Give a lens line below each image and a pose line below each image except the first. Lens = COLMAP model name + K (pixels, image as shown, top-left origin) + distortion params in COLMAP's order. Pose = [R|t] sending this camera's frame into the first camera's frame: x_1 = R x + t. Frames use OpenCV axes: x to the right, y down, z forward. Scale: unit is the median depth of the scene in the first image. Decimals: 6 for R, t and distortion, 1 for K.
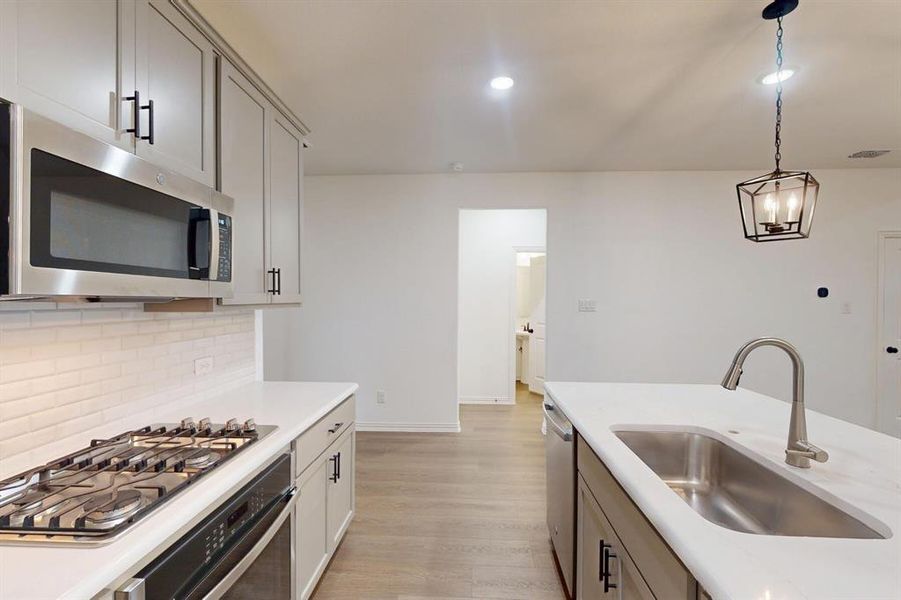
lens RADIAL K [[390.9, 0, 450.5], [0, 390.9, 300.0], [0, 0, 1]] dist [-0.017079, -0.000695]
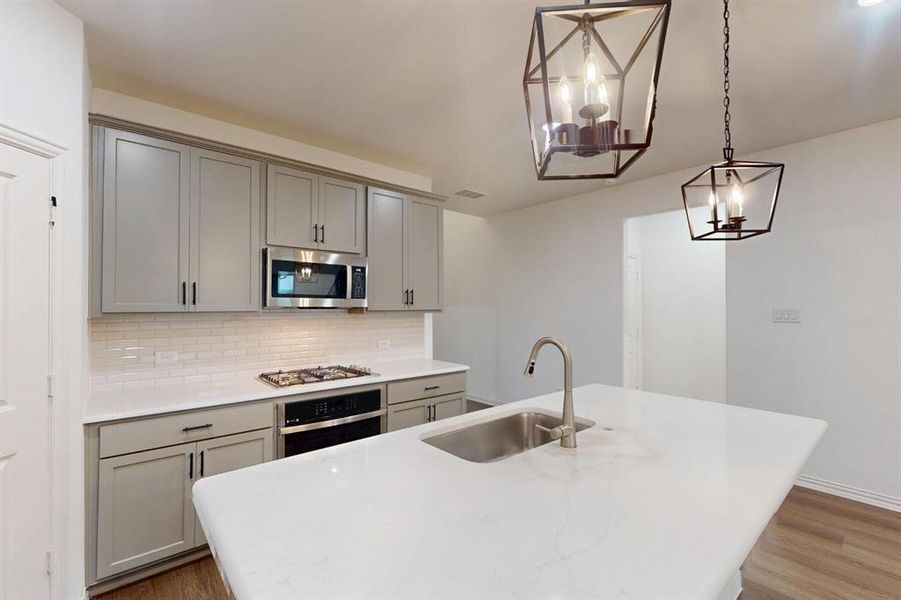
lens RADIAL K [[390.9, 0, 450.5], [0, 390.9, 300.0], [0, 0, 1]] dist [-0.017079, -0.000695]
pose [[0.687035, -0.016210, -0.726443, 1.158620], [0.000706, 0.999766, -0.021642, 0.002369], [0.726624, 0.014355, 0.686886, -0.065884]]
